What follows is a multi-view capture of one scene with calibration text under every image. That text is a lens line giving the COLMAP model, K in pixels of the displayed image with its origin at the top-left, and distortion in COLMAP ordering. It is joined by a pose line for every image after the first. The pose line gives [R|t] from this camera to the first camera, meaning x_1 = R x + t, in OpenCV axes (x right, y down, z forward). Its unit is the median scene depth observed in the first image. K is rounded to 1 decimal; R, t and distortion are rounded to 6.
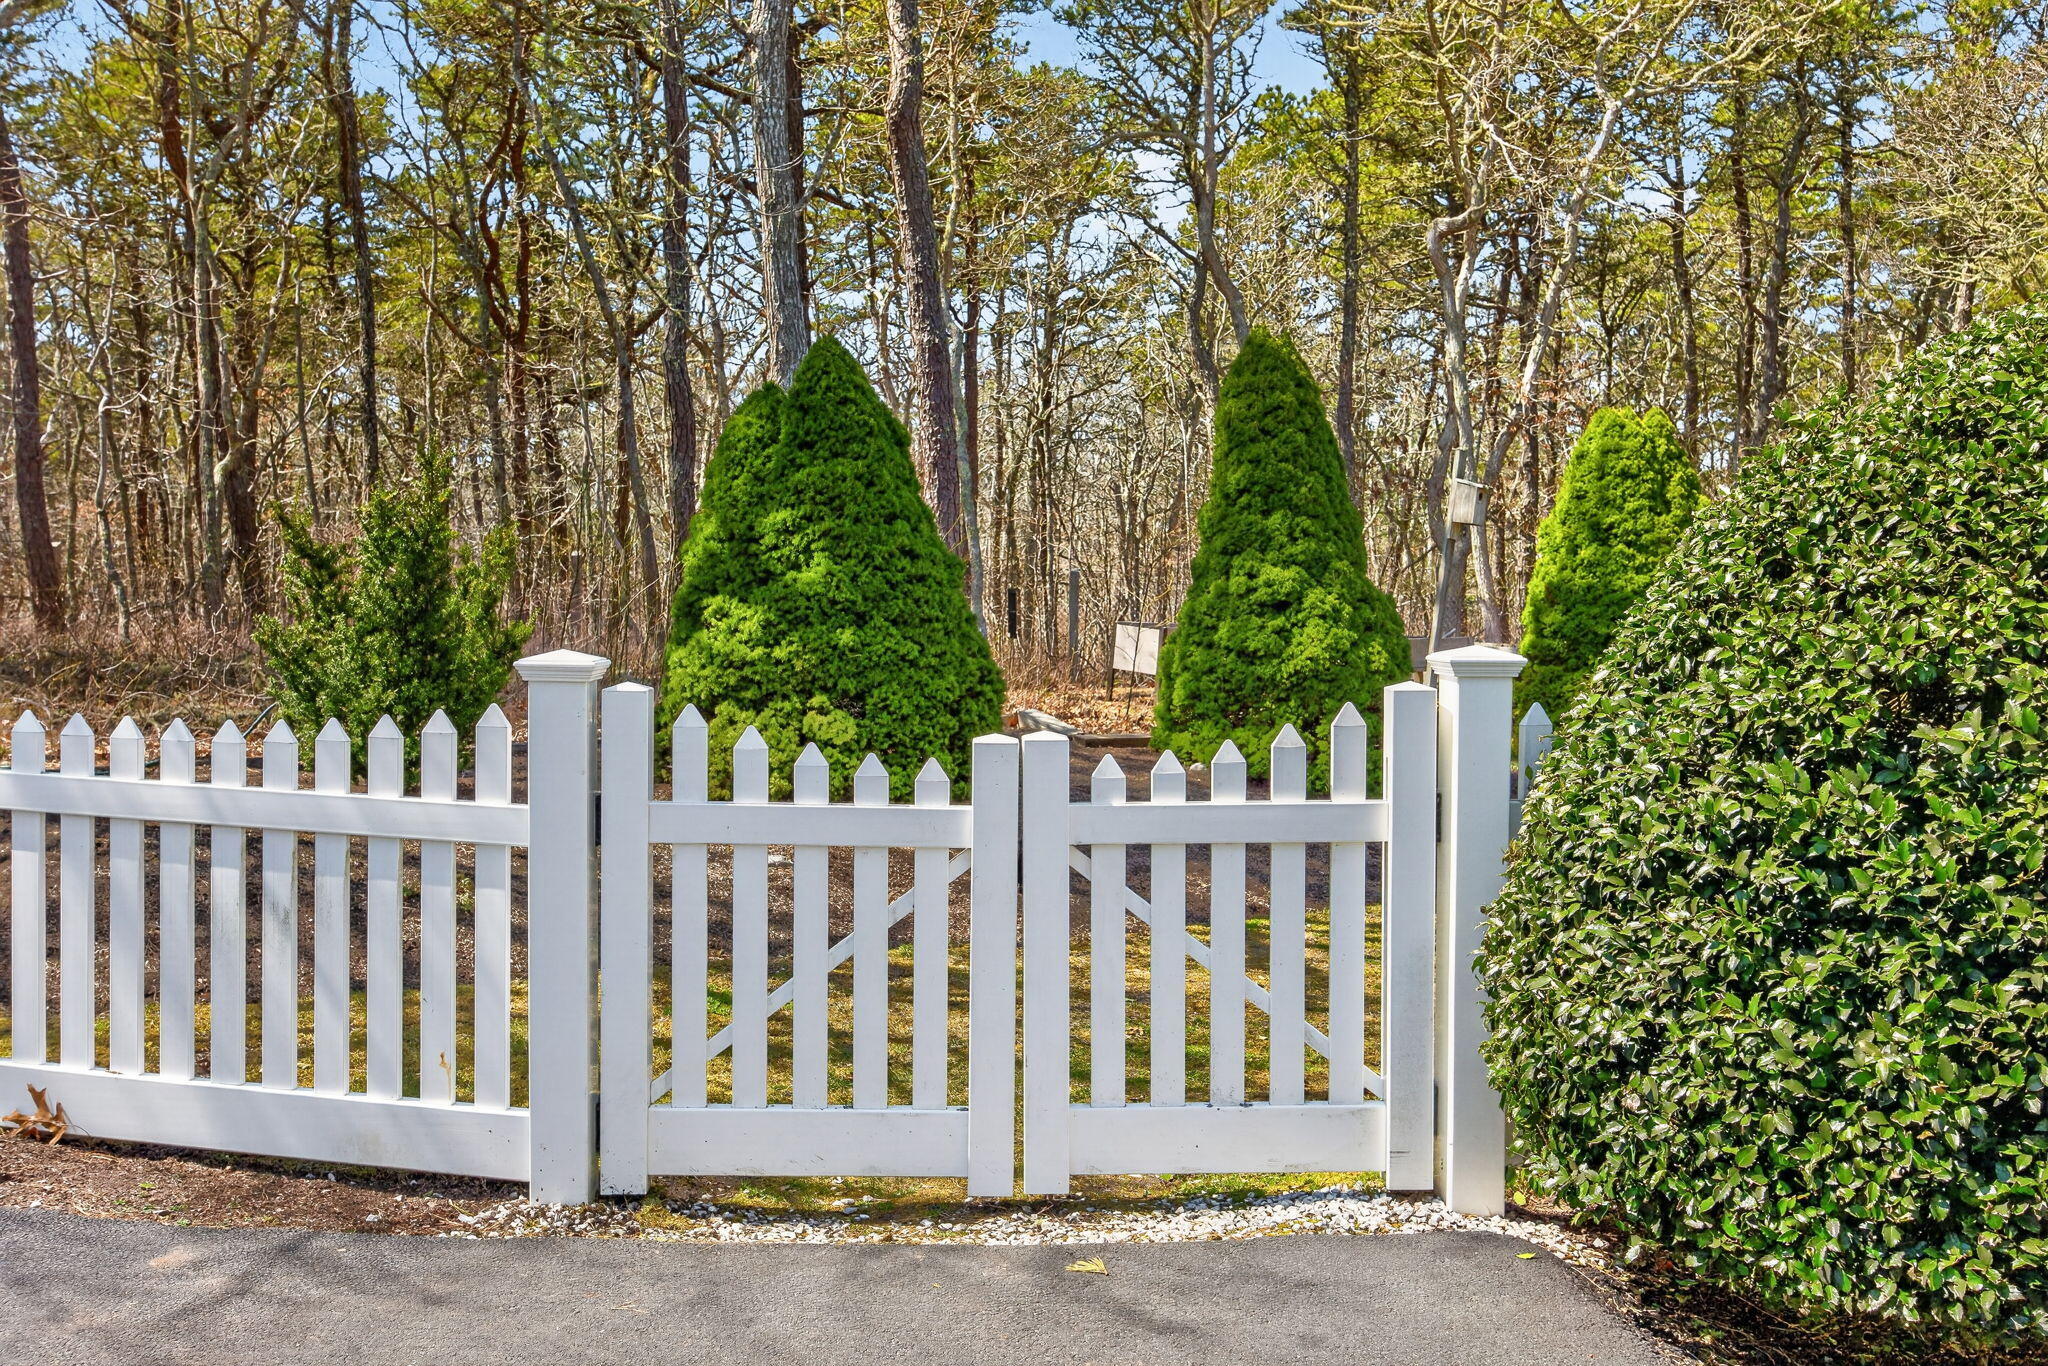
lens RADIAL K [[1609.7, 0, 1024.0], [0, 1609.7, 683.0], [0, 0, 1]] dist [-0.036796, 0.109753]
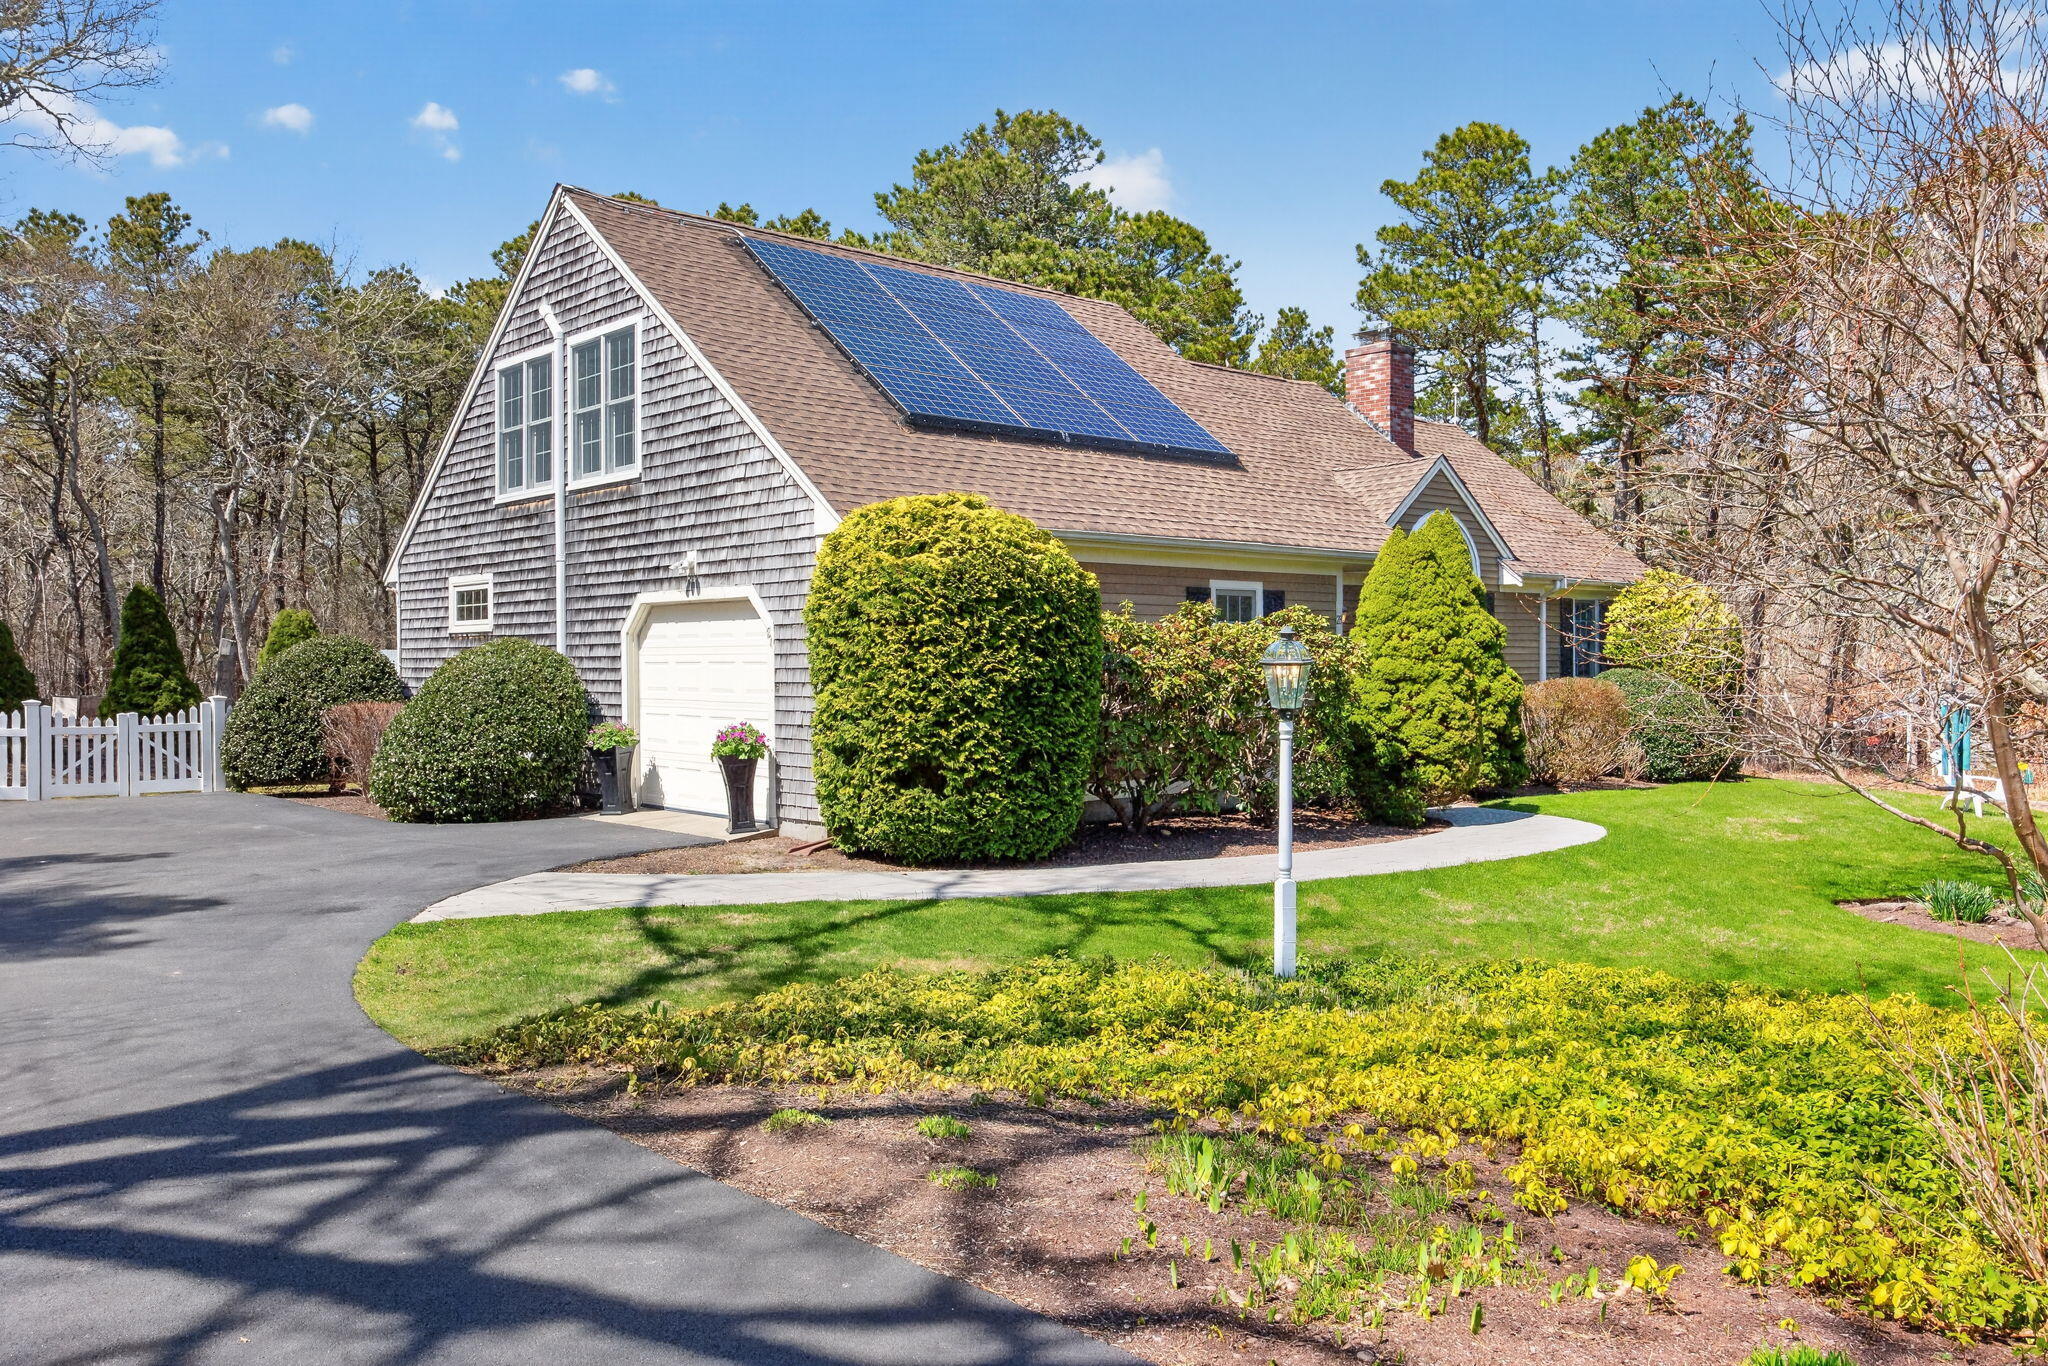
lens RADIAL K [[1609.7, 0, 1024.0], [0, 1609.7, 683.0], [0, 0, 1]] dist [-0.036796, 0.109753]
pose [[0.761306, -0.020121, 0.648081, -1.221083], [0.047104, 0.998594, -0.024330, 0.204692], [-0.646680, 0.049050, 0.761183, -5.142444]]
